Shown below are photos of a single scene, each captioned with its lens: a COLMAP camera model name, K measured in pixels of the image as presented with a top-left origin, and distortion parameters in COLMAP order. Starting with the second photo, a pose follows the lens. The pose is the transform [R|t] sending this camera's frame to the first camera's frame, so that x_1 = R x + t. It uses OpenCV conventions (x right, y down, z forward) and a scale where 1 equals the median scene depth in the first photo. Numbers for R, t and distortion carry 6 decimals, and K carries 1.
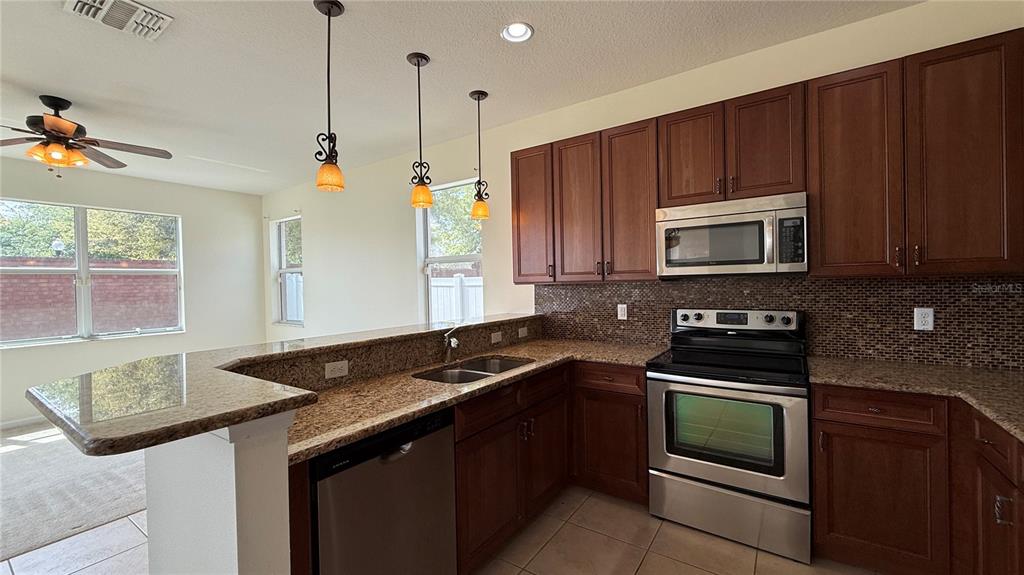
lens RADIAL K [[407.4, 0, 511.6], [0, 407.4, 287.0], [0, 0, 1]] dist [0.000039, -0.000730]
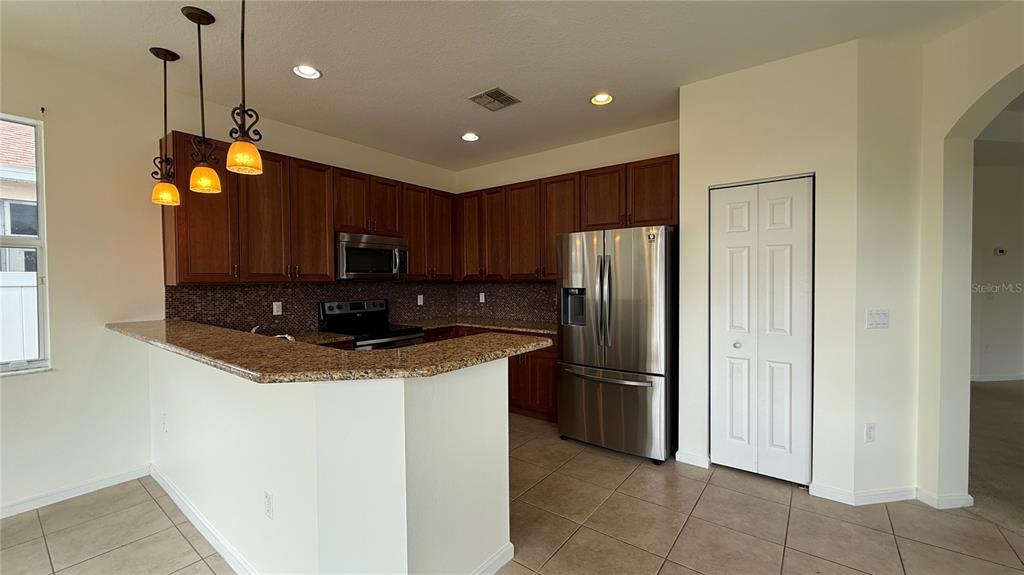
lens RADIAL K [[407.4, 0, 511.7], [0, 407.4, 287.9], [0, 0, 1]] dist [0.000039, -0.000730]
pose [[0.048600, -0.002834, 0.998814, -1.055238], [0.014622, 0.999891, 0.002125, 0.011452], [-0.998711, 0.014501, 0.048636, 0.323767]]
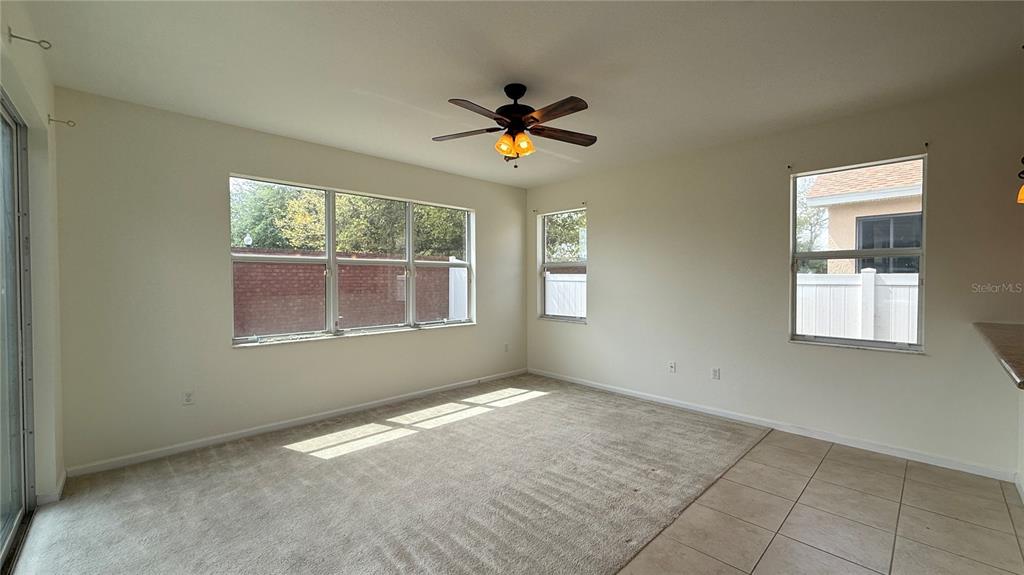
lens RADIAL K [[407.4, 0, 511.5], [0, 407.4, 286.9], [0, 0, 1]] dist [0.000039, -0.000730]
pose [[0.978796, 0.024071, -0.203418, -1.090980], [-0.021715, 0.999669, 0.013809, 0.004406], [0.203683, -0.009099, 0.978995, 0.040329]]
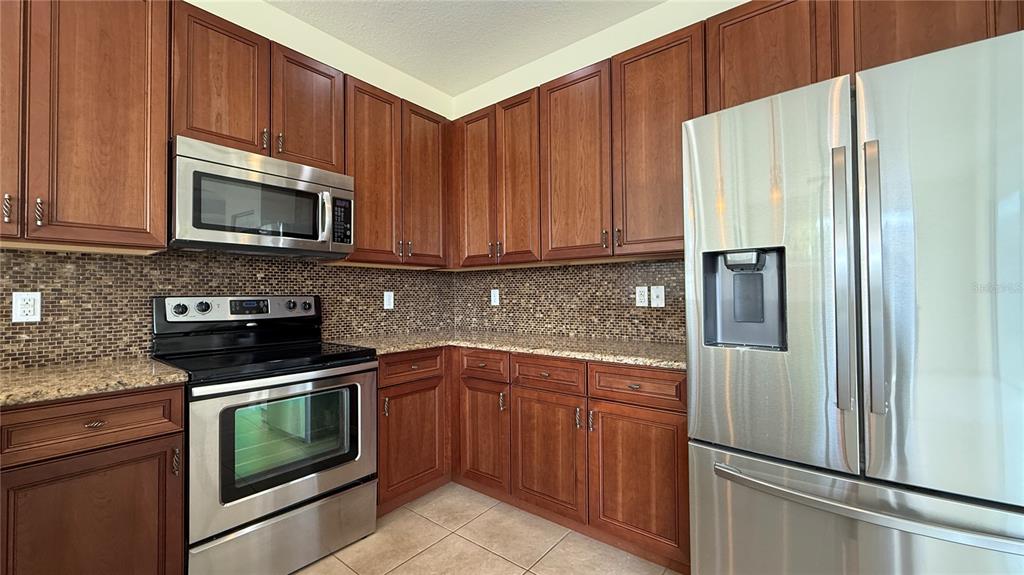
lens RADIAL K [[407.4, 0, 511.5], [0, 407.4, 286.0], [0, 0, 1]] dist [0.000039, -0.000730]
pose [[0.071916, 0.040252, 0.996598, -0.233696], [0.014775, 0.999033, -0.041416, 0.079237], [-0.997301, 0.017703, 0.071252, 0.435483]]
